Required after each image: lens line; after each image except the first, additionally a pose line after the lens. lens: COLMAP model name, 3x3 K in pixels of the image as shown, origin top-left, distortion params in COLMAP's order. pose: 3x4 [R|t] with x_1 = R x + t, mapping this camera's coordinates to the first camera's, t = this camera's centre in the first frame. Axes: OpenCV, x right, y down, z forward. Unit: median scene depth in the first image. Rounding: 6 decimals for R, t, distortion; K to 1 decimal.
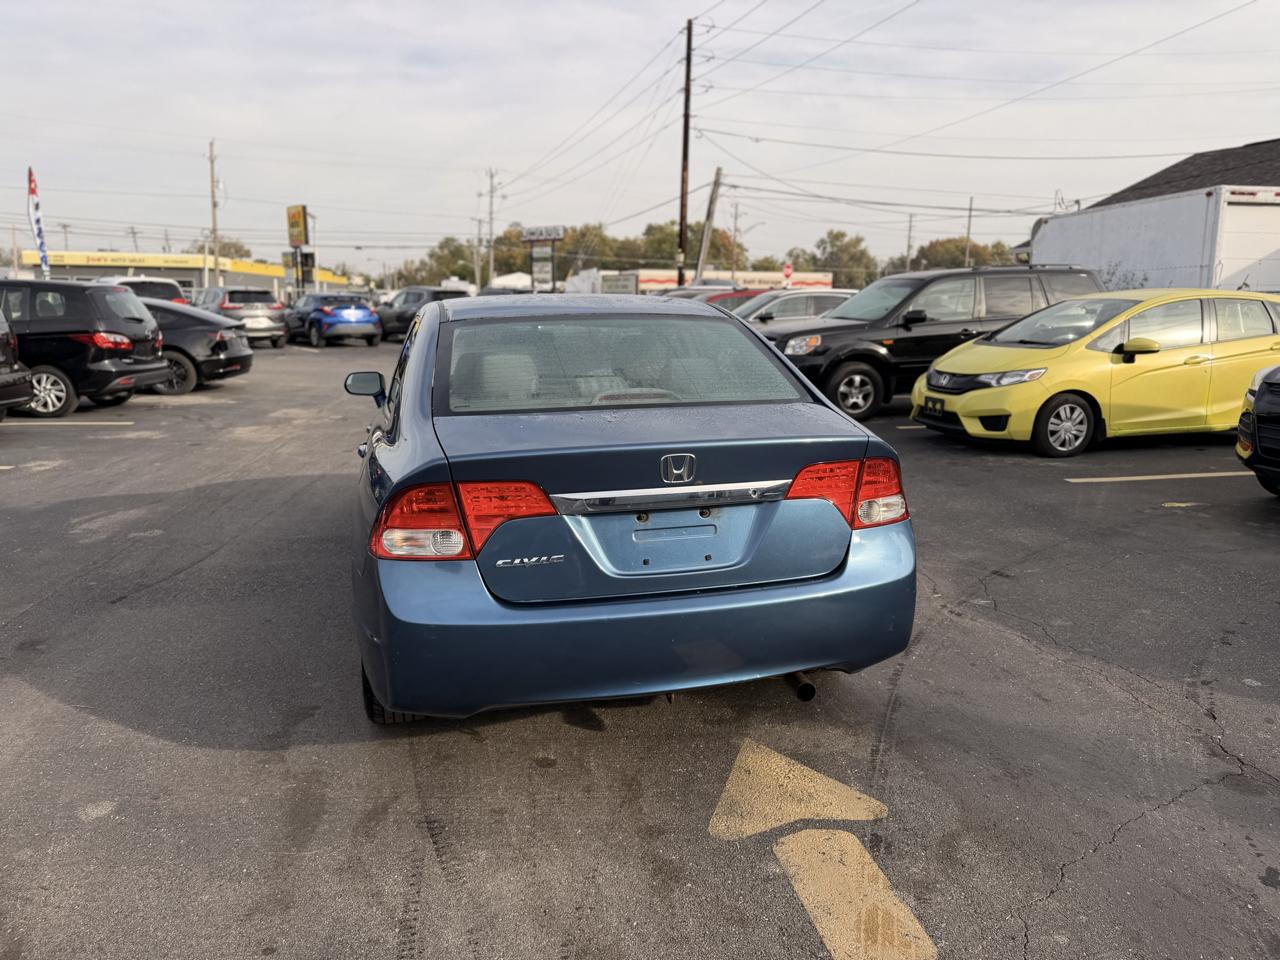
lens RADIAL K [[903.8, 0, 645.9], [0, 903.8, 477.1], [0, 0, 1]] dist [0.034357, -0.045561]
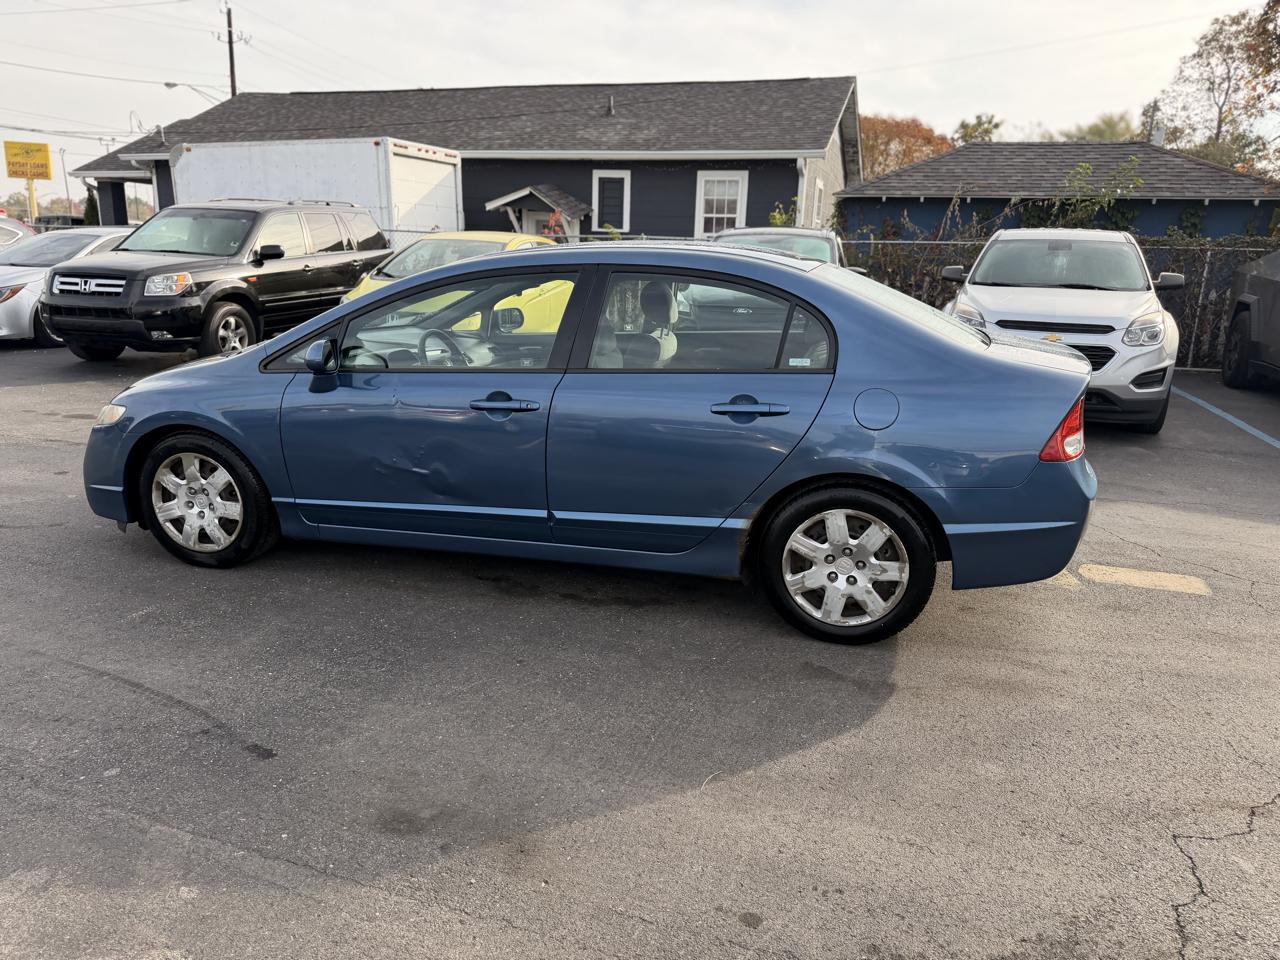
lens RADIAL K [[903.8, 0, 642.9], [0, 903.8, 484.5], [0, 0, 1]] dist [0.034357, -0.045561]
pose [[0.478564, -0.213653, 0.851663, -0.384384], [0.142564, 0.975981, 0.164731, -0.040527], [-0.866402, 0.042582, 0.497528, 0.198323]]
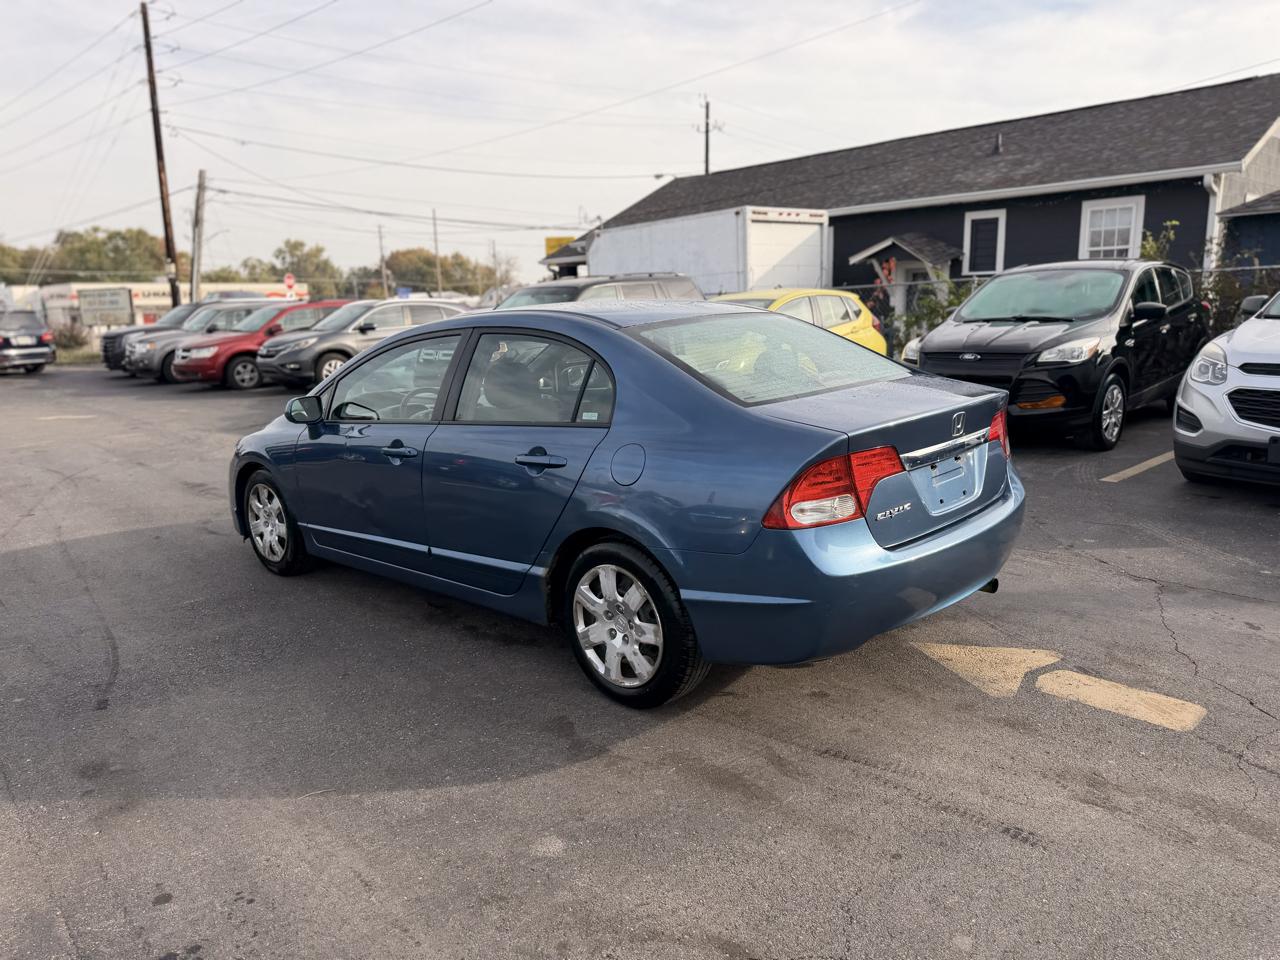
lens RADIAL K [[903.8, 0, 646.2], [0, 903.8, 485.1], [0, 0, 1]] dist [0.034357, -0.045561]
pose [[0.844316, -0.137278, 0.517962, -0.233128], [0.138409, 0.989695, 0.036687, -0.007517], [-0.517661, 0.040715, 0.854617, 0.027734]]
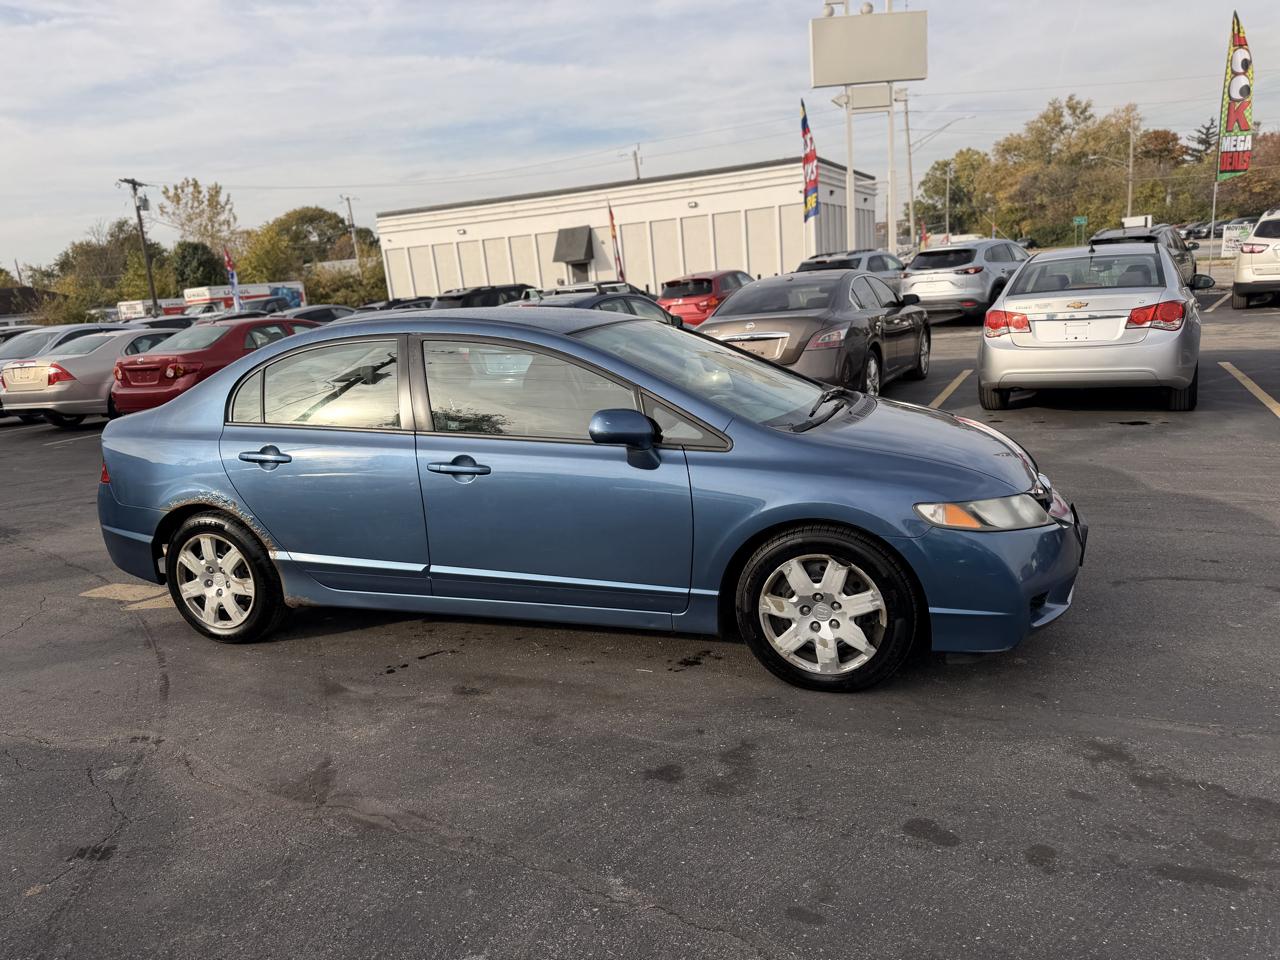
lens RADIAL K [[903.8, 0, 642.5], [0, 903.8, 487.2], [0, 0, 1]] dist [0.034357, -0.045561]
pose [[-0.561911, 0.217407, -0.798117, 0.269139], [-0.083593, 0.944980, 0.316266, -0.137708], [0.822963, 0.244430, -0.512821, 0.677947]]
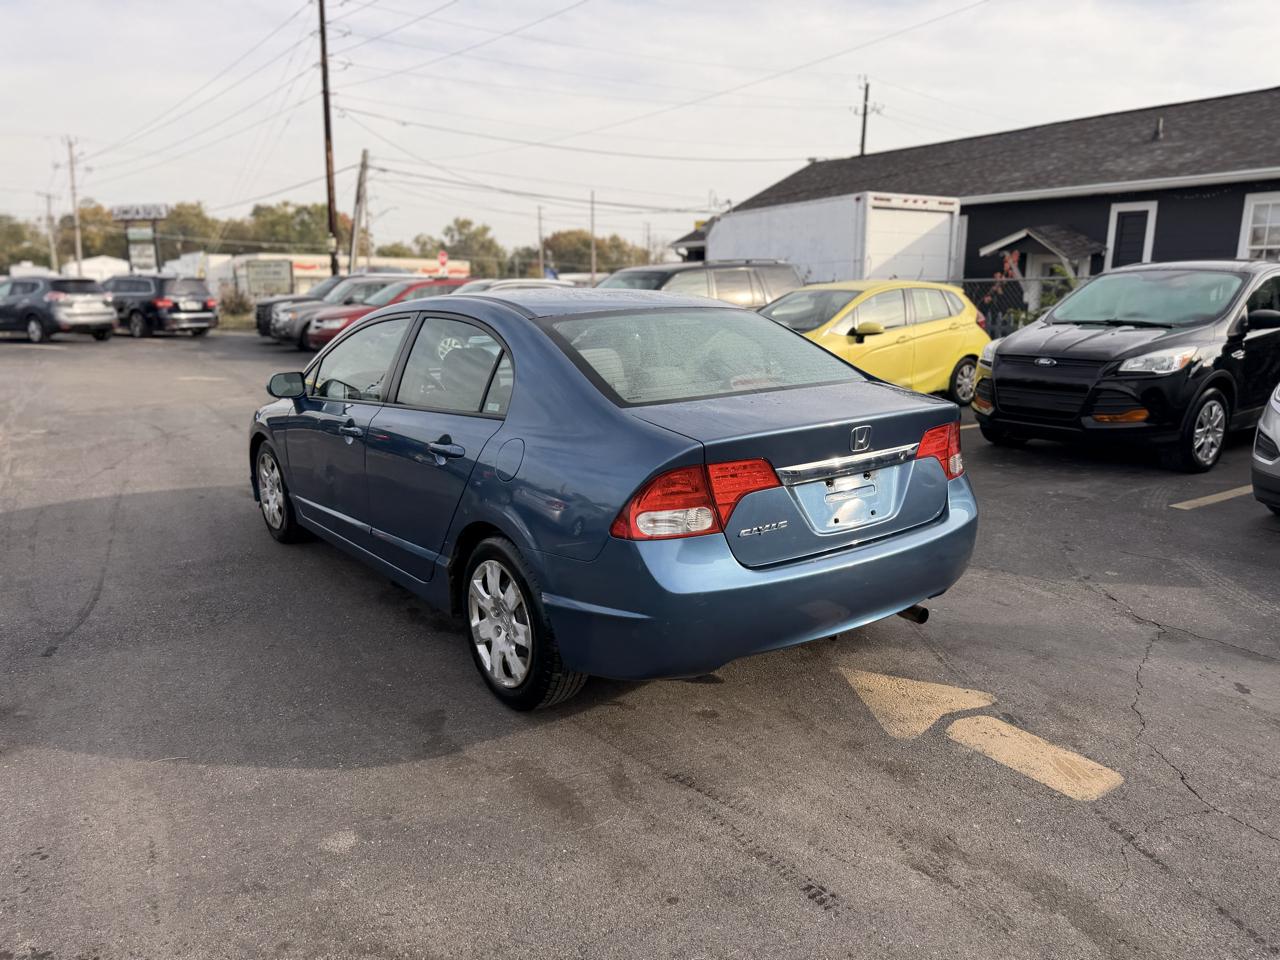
lens RADIAL K [[903.8, 0, 646.1], [0, 903.8, 487.8], [0, 0, 1]] dist [0.034357, -0.045561]
pose [[0.922191, -0.086999, 0.376822, -0.154064], [0.078165, 0.996189, 0.038704, -0.002990], [-0.378753, -0.006239, 0.925477, 0.001344]]
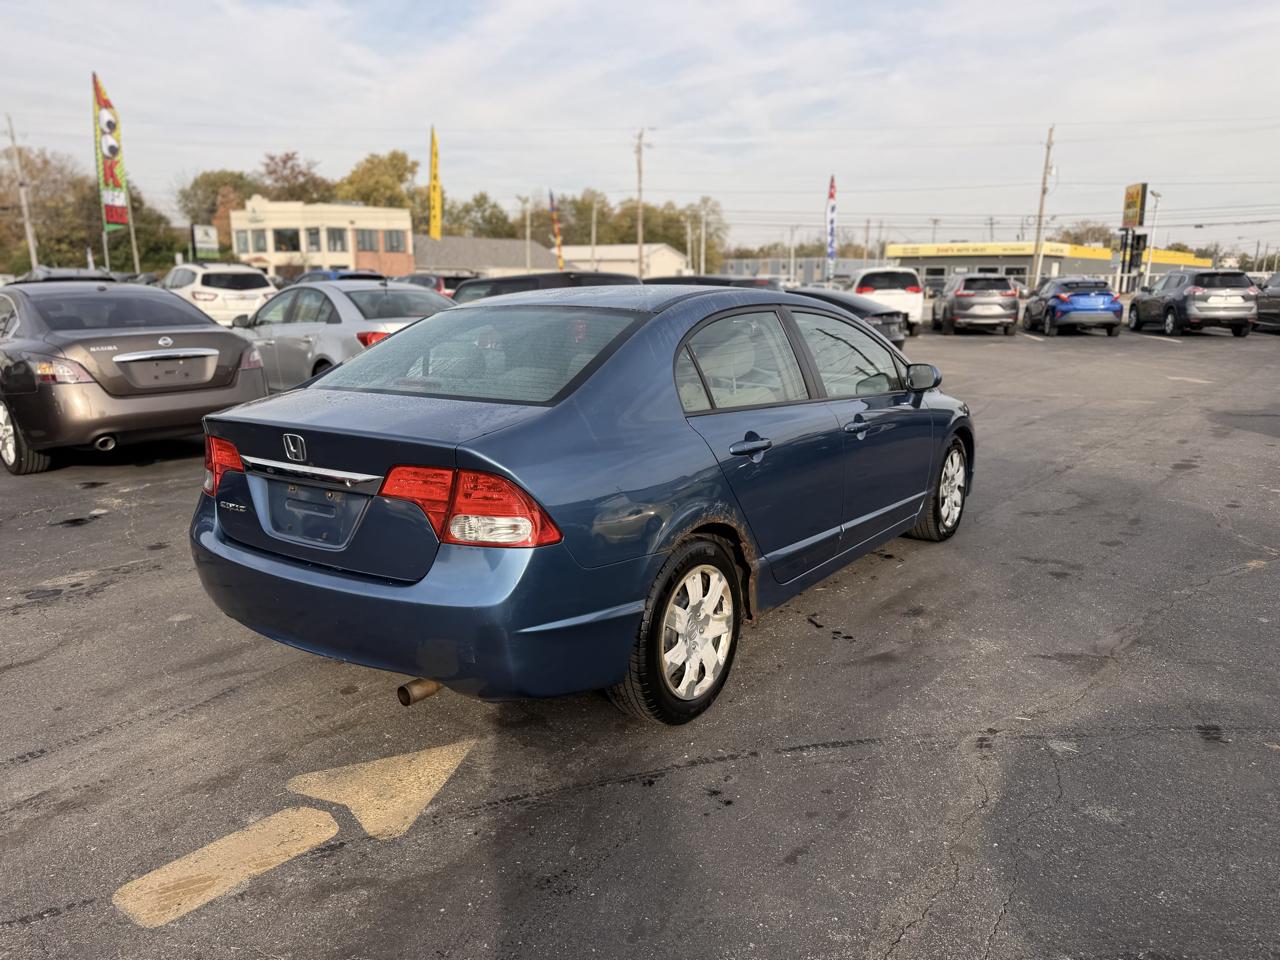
lens RADIAL K [[903.8, 0, 648.3], [0, 903.8, 486.5], [0, 0, 1]] dist [0.034357, -0.045561]
pose [[0.647256, 0.155993, -0.746141, 0.261415], [-0.137506, 0.986673, 0.086998, -0.027032], [0.749768, 0.046289, 0.660080, 0.133965]]
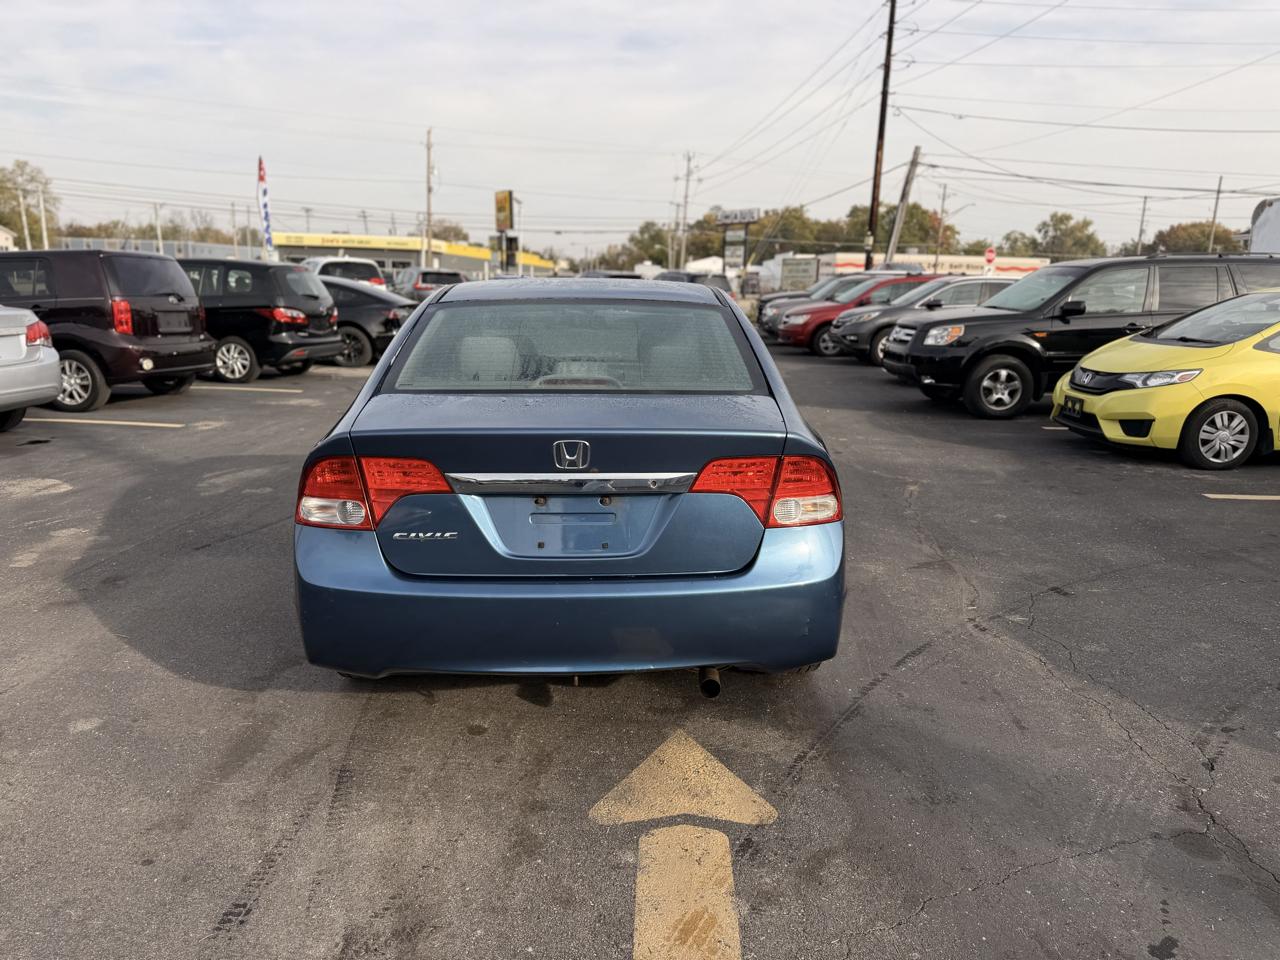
lens RADIAL K [[903.8, 0, 645.0], [0, 903.8, 487.9], [0, 0, 1]] dist [0.034357, -0.045561]
pose [[0.976953, 0.061038, -0.204540, 0.073573], [-0.055314, 0.997904, 0.033589, -0.002425], [0.206161, -0.021501, 0.978282, 0.006924]]
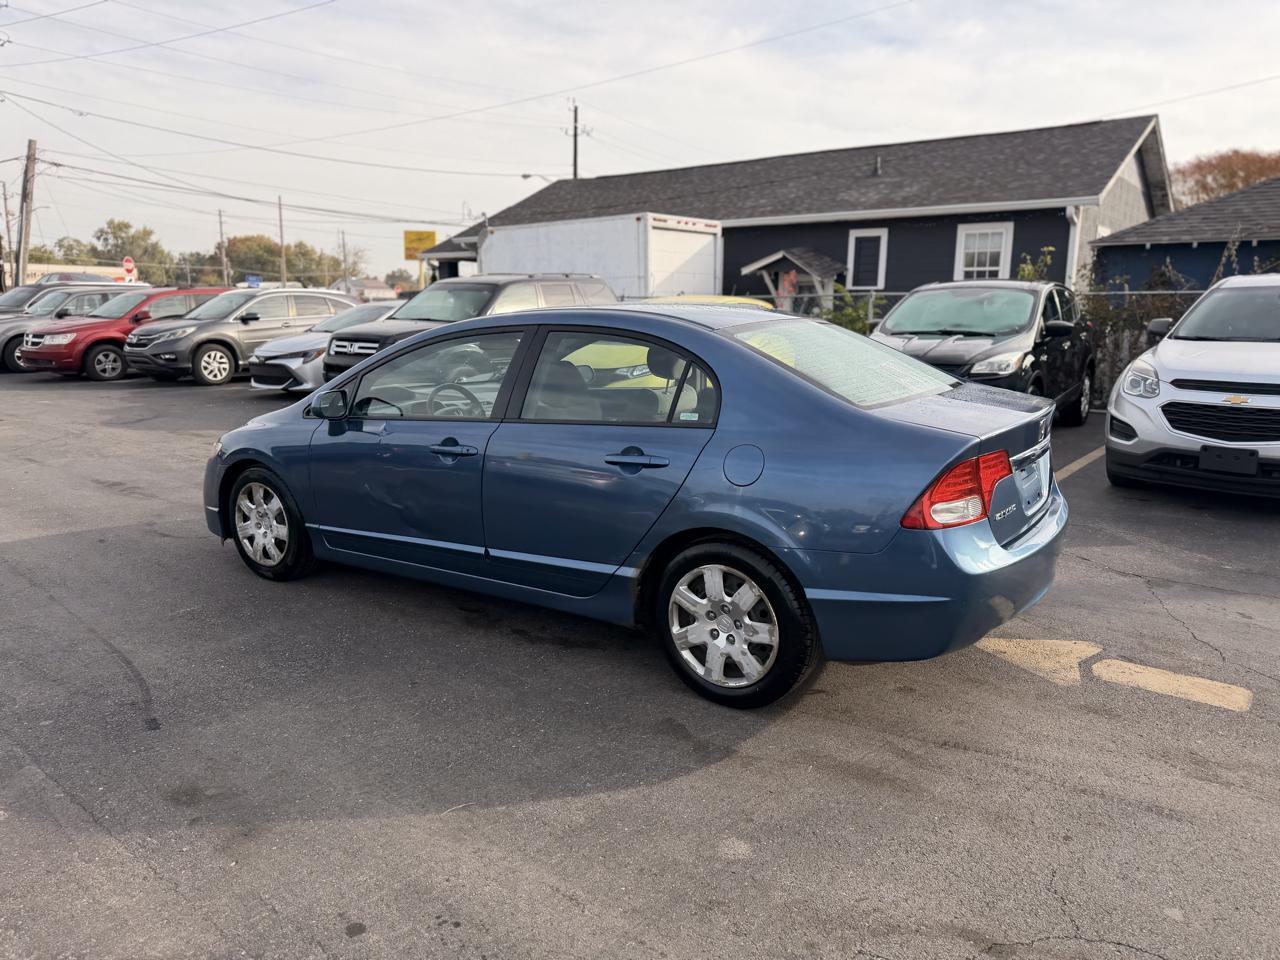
lens RADIAL K [[903.8, 0, 644.8], [0, 903.8, 467.3], [0, 0, 1]] dist [0.034357, -0.045561]
pose [[0.750769, -0.119483, 0.649669, -0.302366], [0.125641, 0.991380, 0.037135, -0.018673], [-0.648506, 0.053746, 0.759309, 0.076804]]
